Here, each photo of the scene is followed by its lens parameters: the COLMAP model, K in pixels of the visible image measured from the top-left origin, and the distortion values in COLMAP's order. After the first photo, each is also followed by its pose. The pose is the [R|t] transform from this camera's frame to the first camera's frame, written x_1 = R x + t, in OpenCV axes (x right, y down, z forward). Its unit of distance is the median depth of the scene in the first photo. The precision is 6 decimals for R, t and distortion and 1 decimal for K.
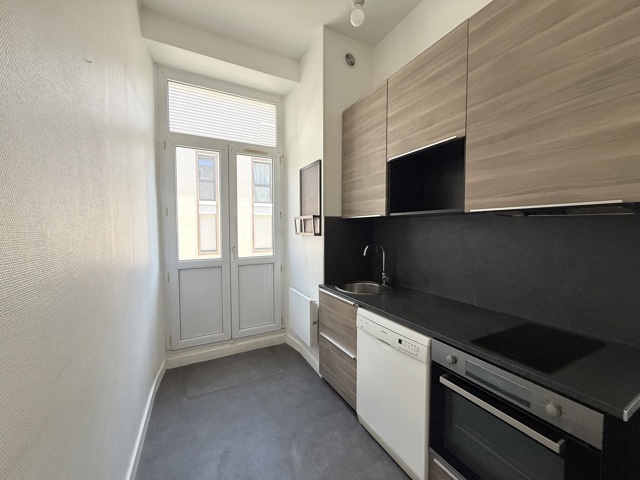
lens RADIAL K [[257.4, 0, 319.8], [0, 257.4, 238.7], [0, 0, 1]] dist [0.003010, 0.000372]
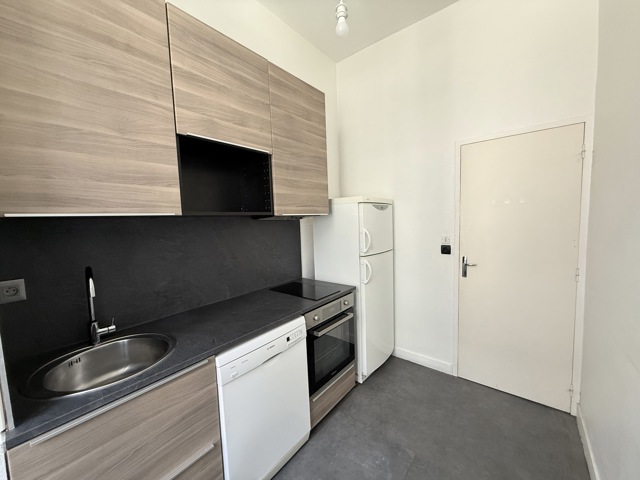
lens RADIAL K [[257.4, 0, 318.7], [0, 257.4, 238.1], [0, 0, 1]] dist [0.003010, 0.000372]
pose [[-0.398282, -0.051127, 0.915837, -0.606246], [0.071680, 0.993657, 0.086644, -0.076274], [-0.914458, 0.100156, -0.392091, 1.154903]]
